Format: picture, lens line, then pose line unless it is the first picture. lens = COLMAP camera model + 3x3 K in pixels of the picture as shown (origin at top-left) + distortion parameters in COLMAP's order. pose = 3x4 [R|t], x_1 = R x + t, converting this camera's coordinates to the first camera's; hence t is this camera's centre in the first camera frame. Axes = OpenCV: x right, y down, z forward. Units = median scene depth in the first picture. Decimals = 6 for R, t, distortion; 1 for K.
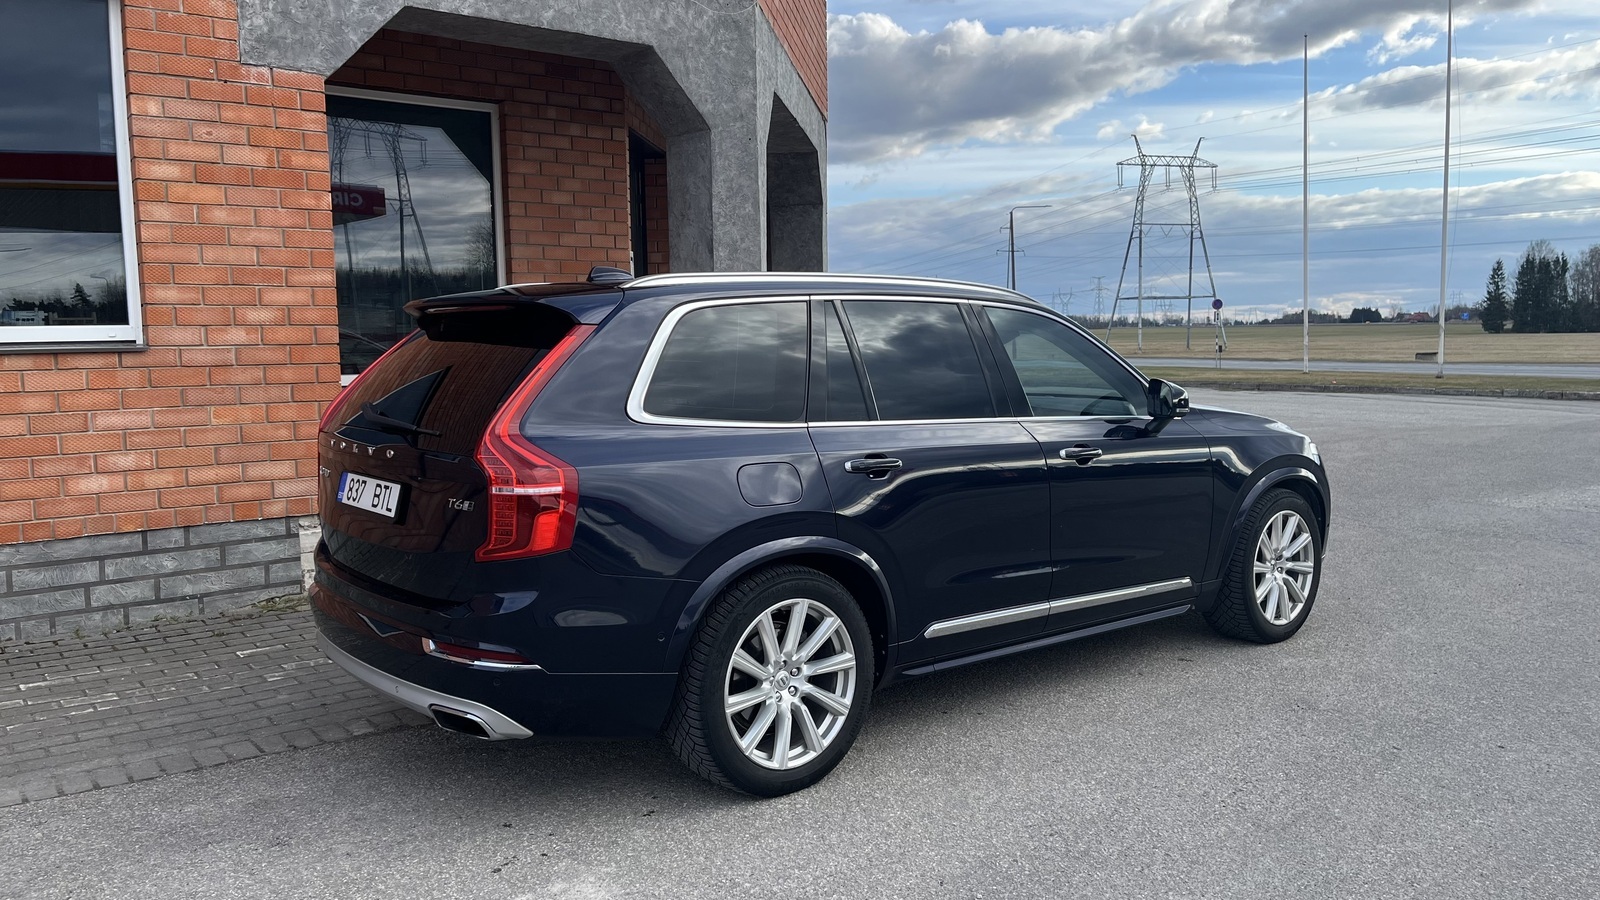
lens RADIAL K [[1213.0, 0, 799.5], [0, 1213.0, 447.3], [0, 0, 1]] dist [0.048924, -0.054256]
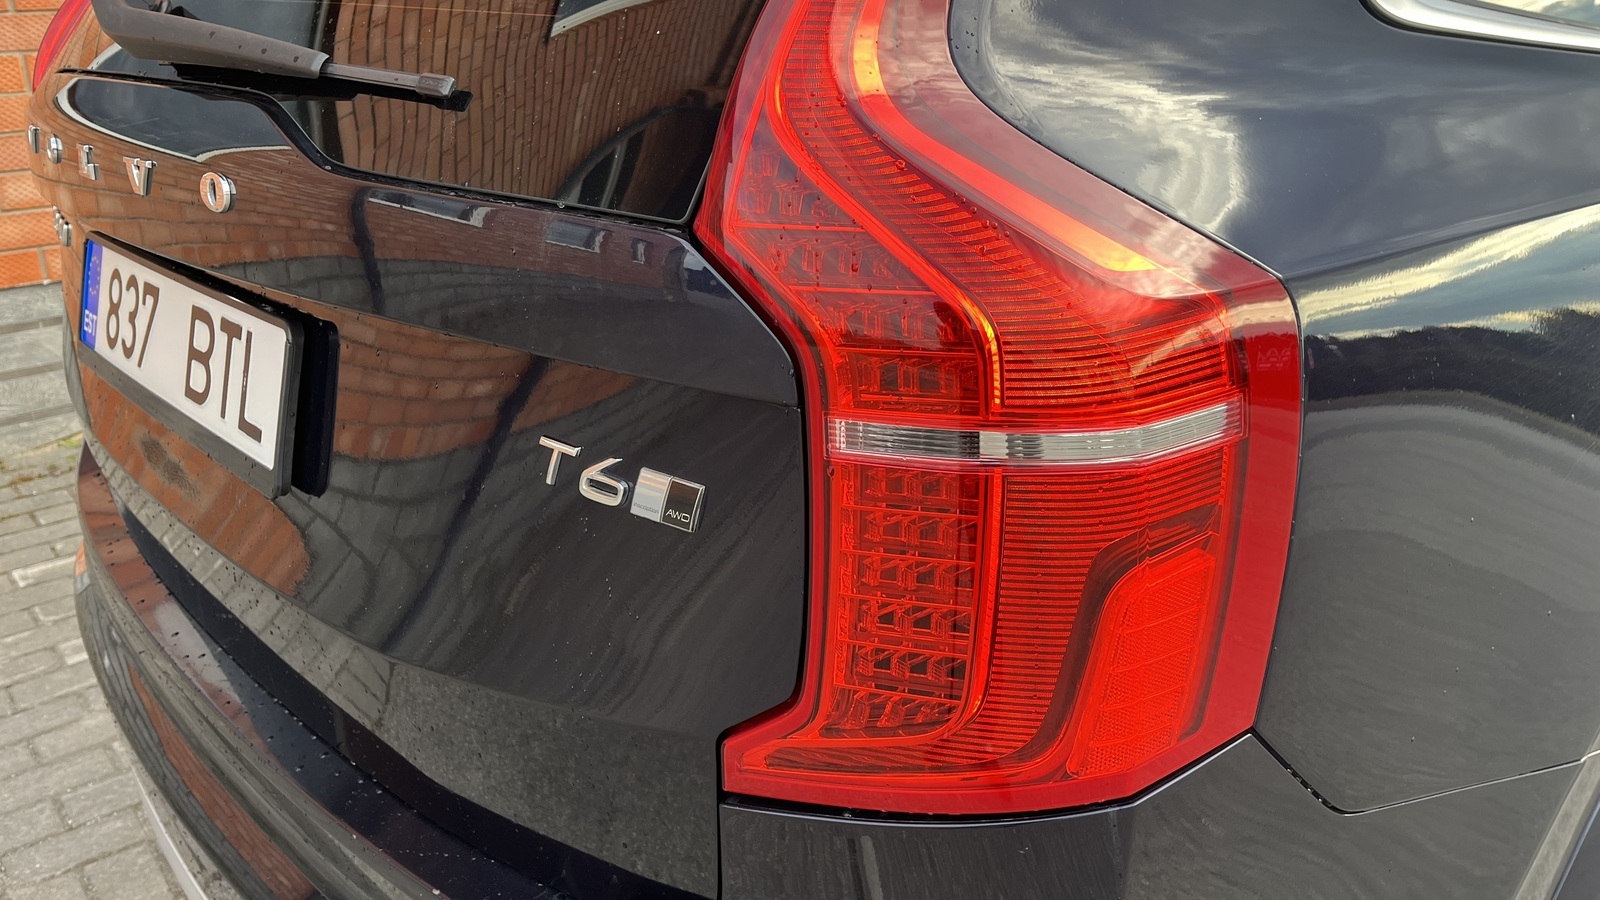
lens RADIAL K [[1213.0, 0, 800.3], [0, 1213.0, 449.0], [0, 0, 1]] dist [0.048924, -0.054256]
pose [[0.998650, -0.026467, 0.044693, -0.150416], [0.014075, 0.966142, 0.257626, -0.003092], [-0.049998, -0.256649, 0.965211, 0.477734]]
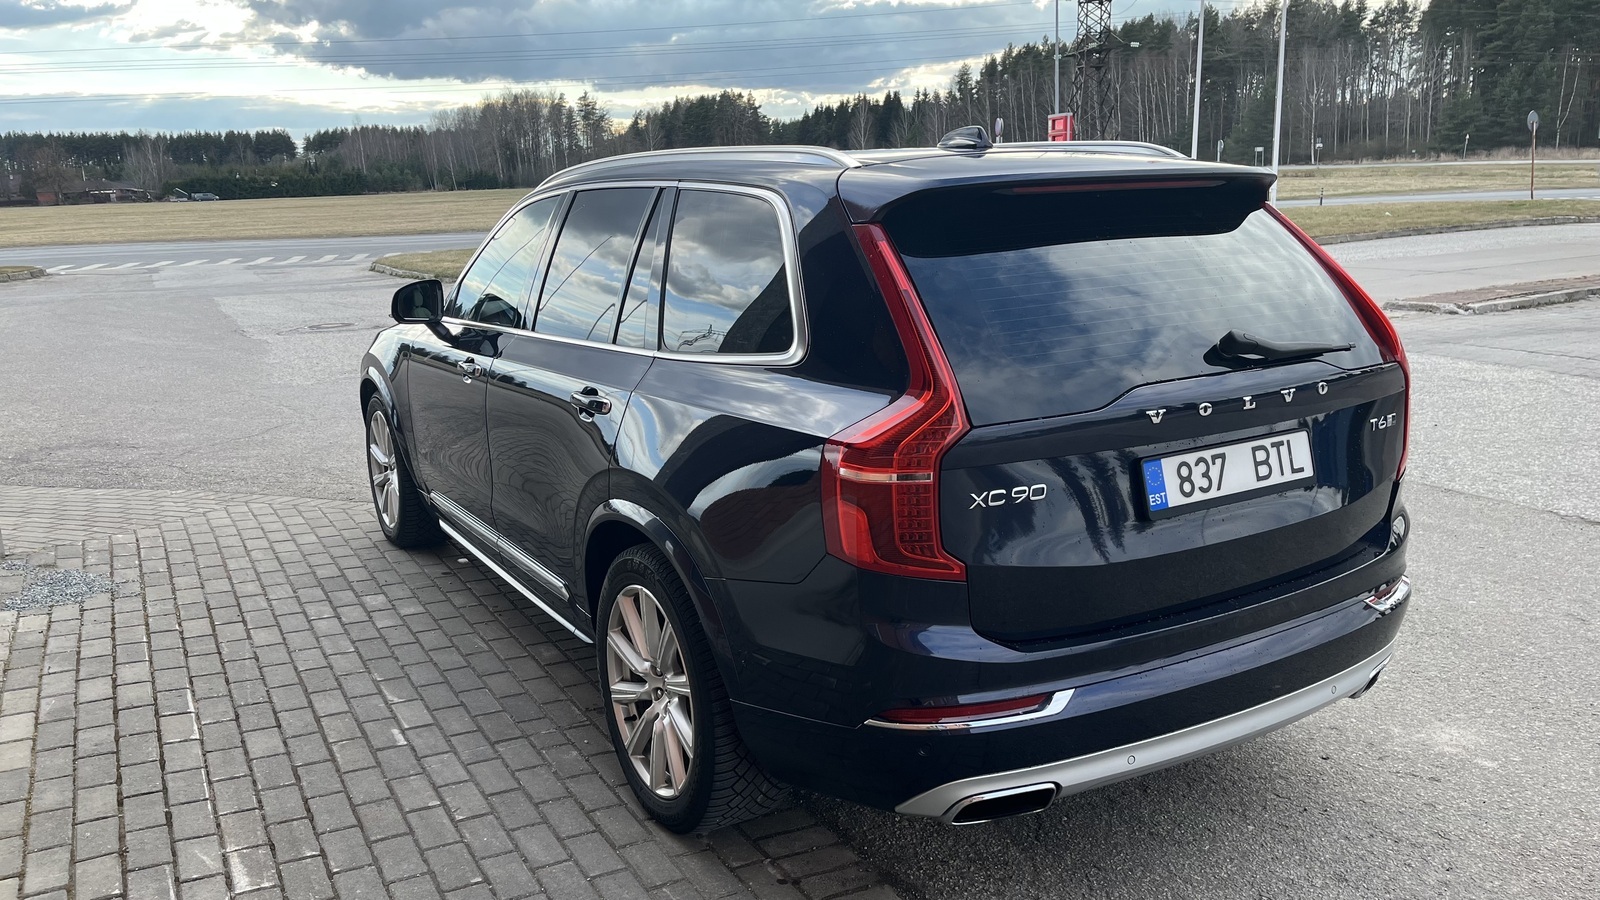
lens RADIAL K [[1213.0, 0, 809.0], [0, 1213.0, 458.8], [0, 0, 1]] dist [0.048924, -0.054256]
pose [[0.148896, -0.216528, 0.964855, -0.667331], [0.120048, 0.972473, 0.199712, -0.082761], [-0.981539, 0.086093, 0.170791, 0.724630]]
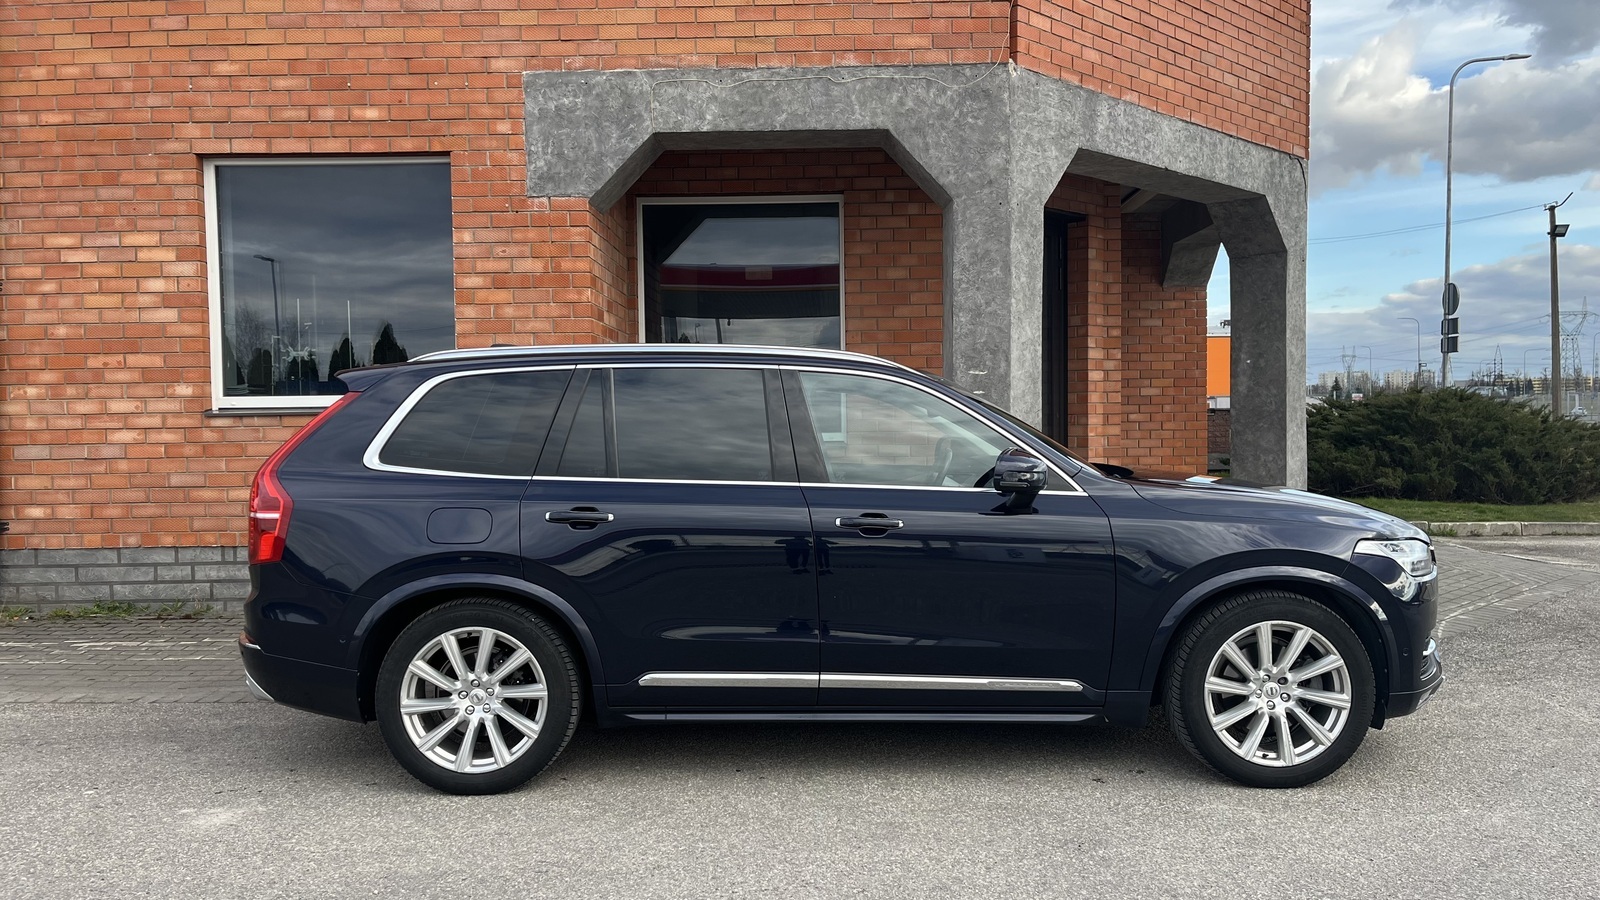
lens RADIAL K [[1213.0, 0, 804.8], [0, 1213.0, 448.1], [0, 0, 1]] dist [0.048924, -0.054256]
pose [[0.779371, 0.022702, -0.626151, 0.620133], [-0.055118, 0.997953, -0.032423, -0.015869], [0.624134, 0.059781, 0.779027, 0.179221]]
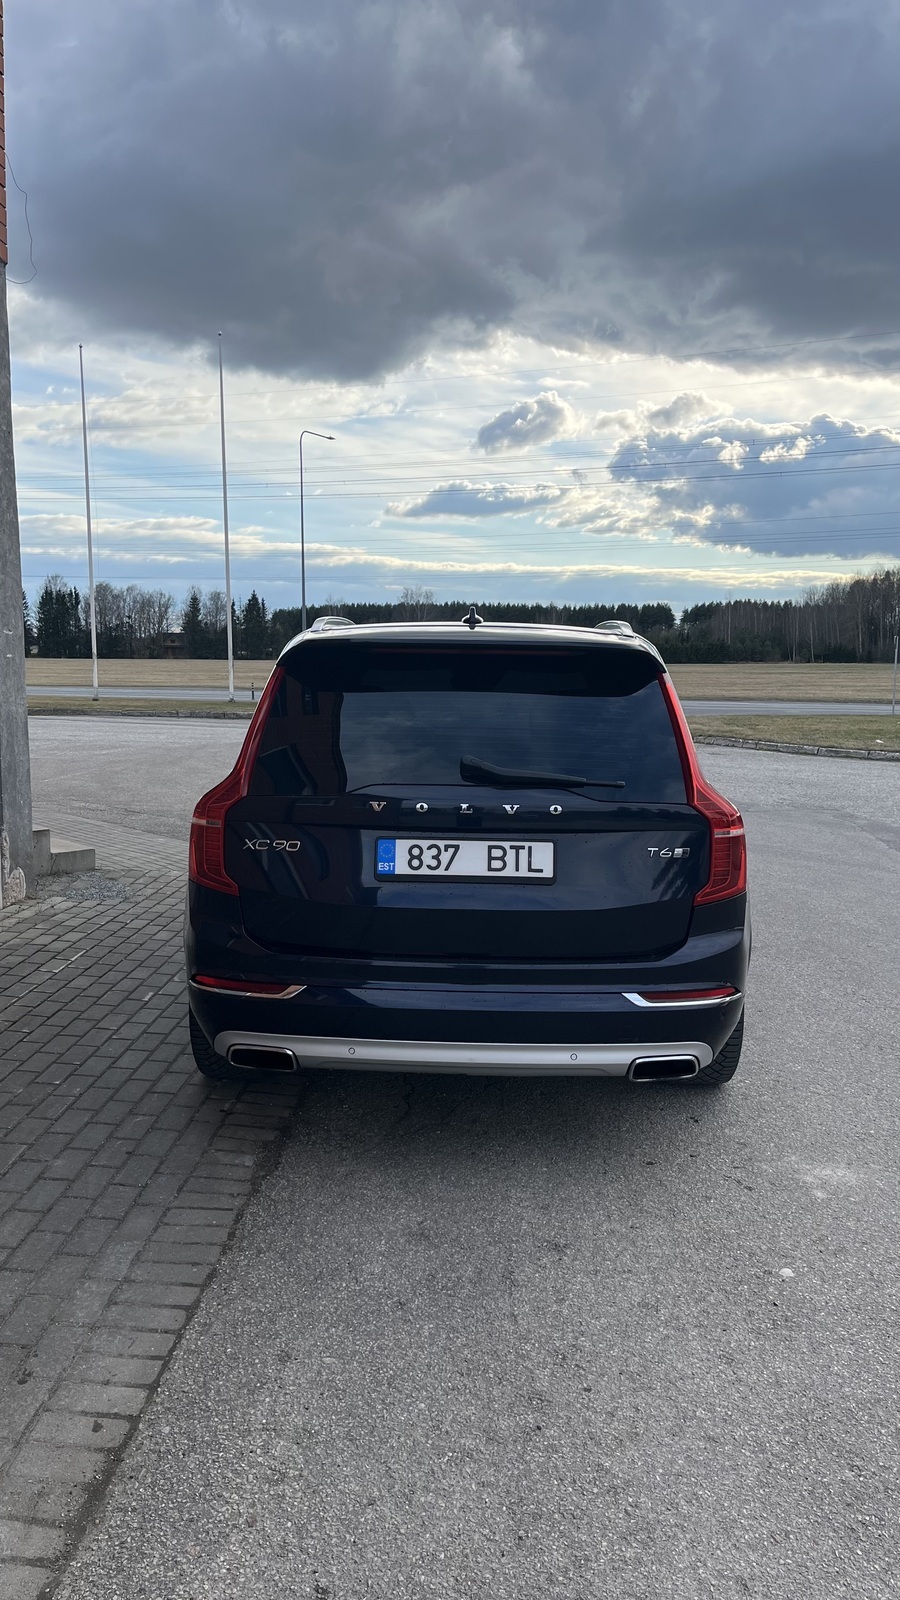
lens RADIAL K [[1213.0, 0, 454.6], [0, 1213.0, 806.0], [0, 0, 1]] dist [0.048924, -0.054256]
pose [[0.653390, -0.073837, 0.753412, -0.667511], [0.050890, 0.997265, 0.053601, -0.031368], [-0.755309, 0.003318, 0.655360, 0.277220]]
